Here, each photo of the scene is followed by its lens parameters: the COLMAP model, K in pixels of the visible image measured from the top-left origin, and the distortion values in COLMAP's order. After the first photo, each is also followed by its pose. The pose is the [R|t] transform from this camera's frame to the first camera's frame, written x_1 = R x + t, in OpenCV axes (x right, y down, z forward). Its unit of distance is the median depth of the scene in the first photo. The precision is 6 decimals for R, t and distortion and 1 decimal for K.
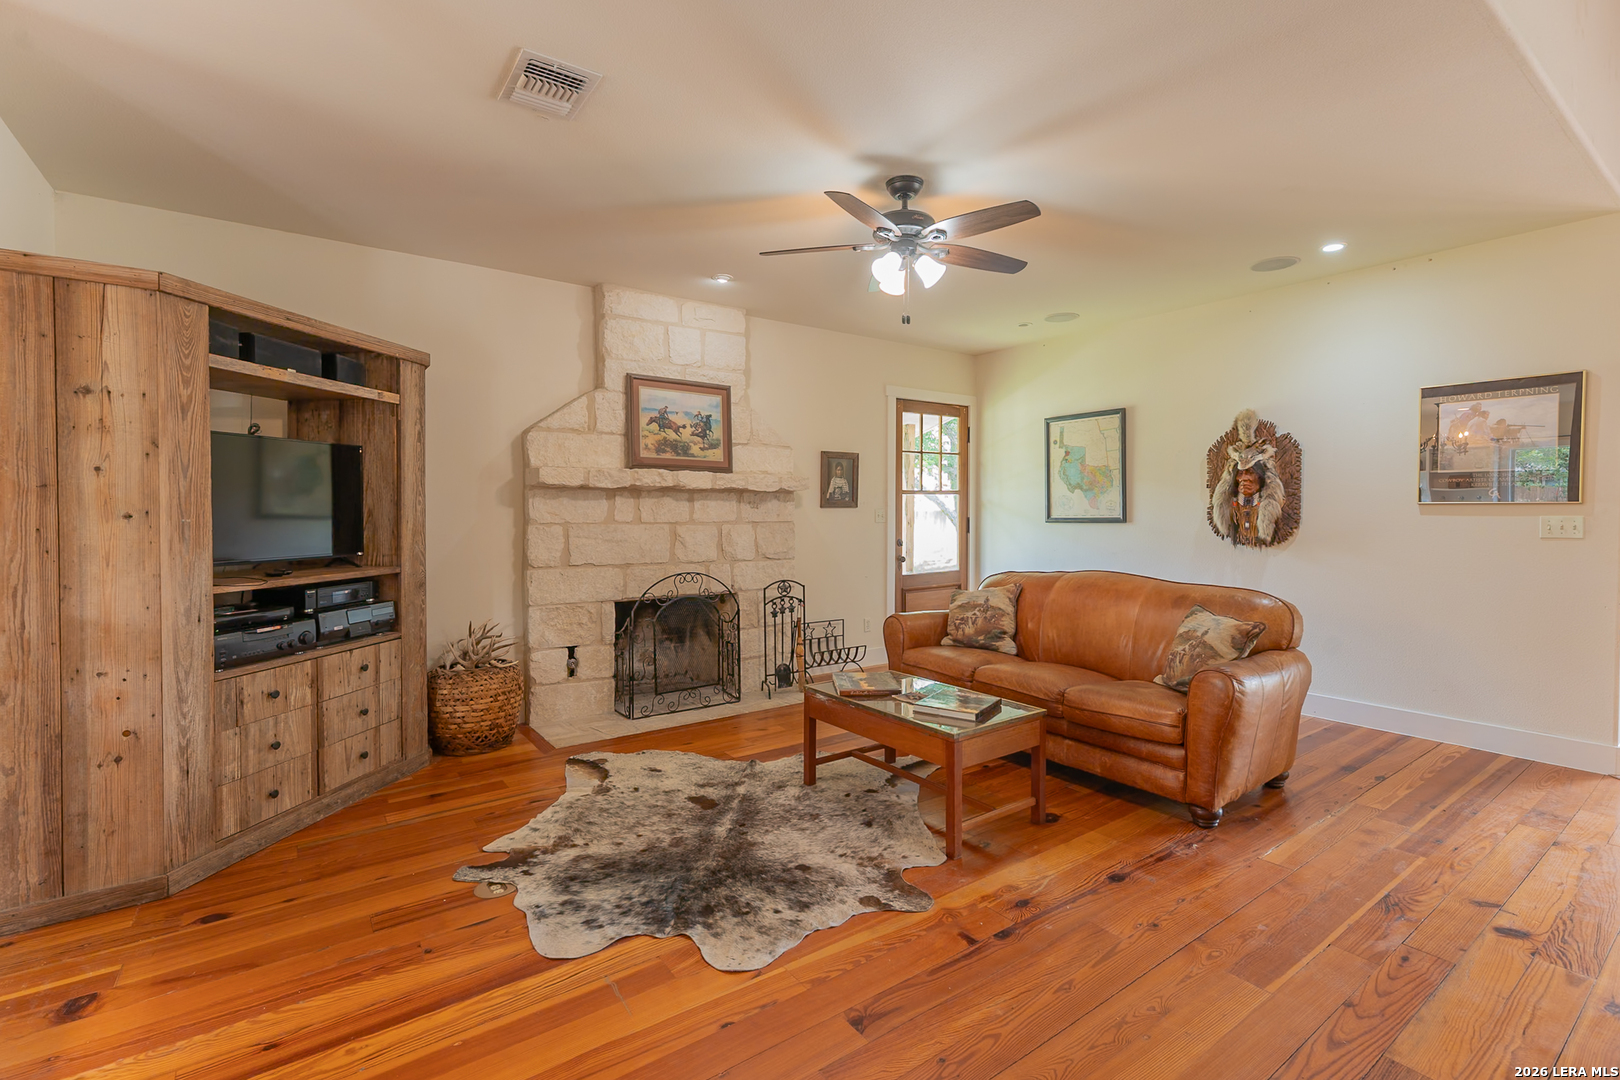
lens RADIAL K [[728.4, 0, 804.5], [0, 728.4, 534.0], [0, 0, 1]] dist [0.000694, -0.000064]
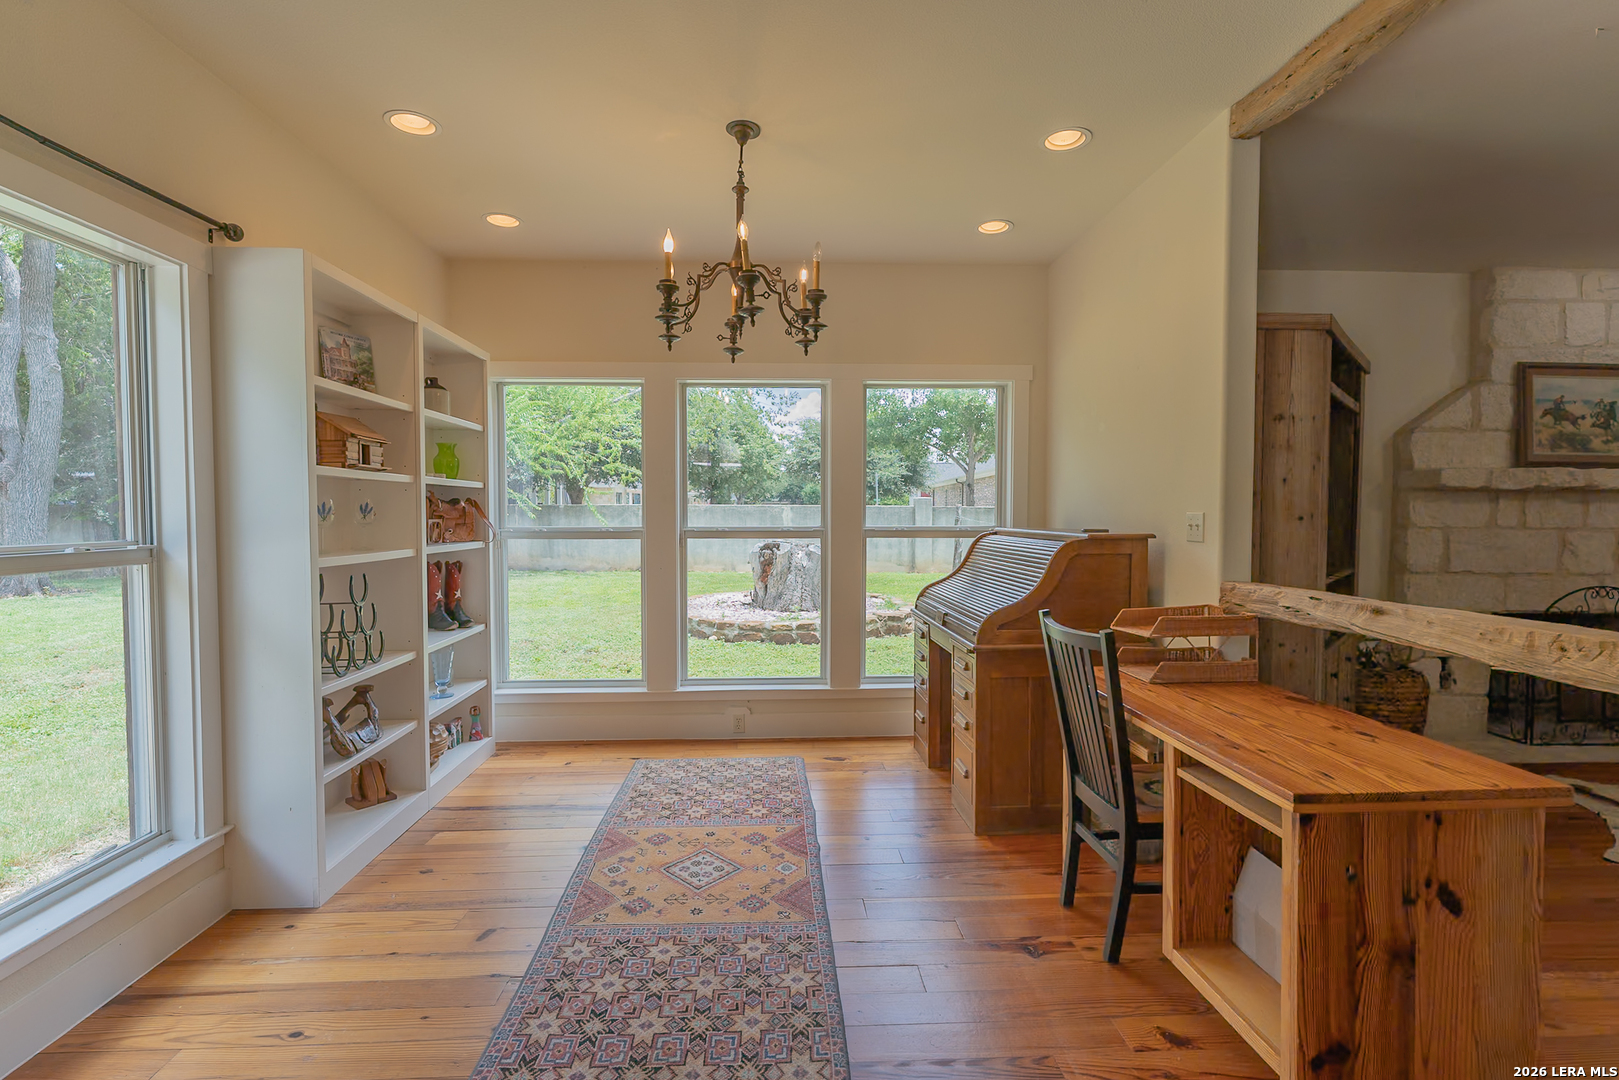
lens RADIAL K [[732.6, 0, 802.4], [0, 732.6, 543.2], [0, 0, 1]] dist [0.000424, -0.000160]
pose [[0.836529, 0.023933, -0.547400, -0.484046], [-0.019605, 0.999713, 0.013748, 0.008663], [0.547572, -0.000769, 0.836758, -0.247884]]
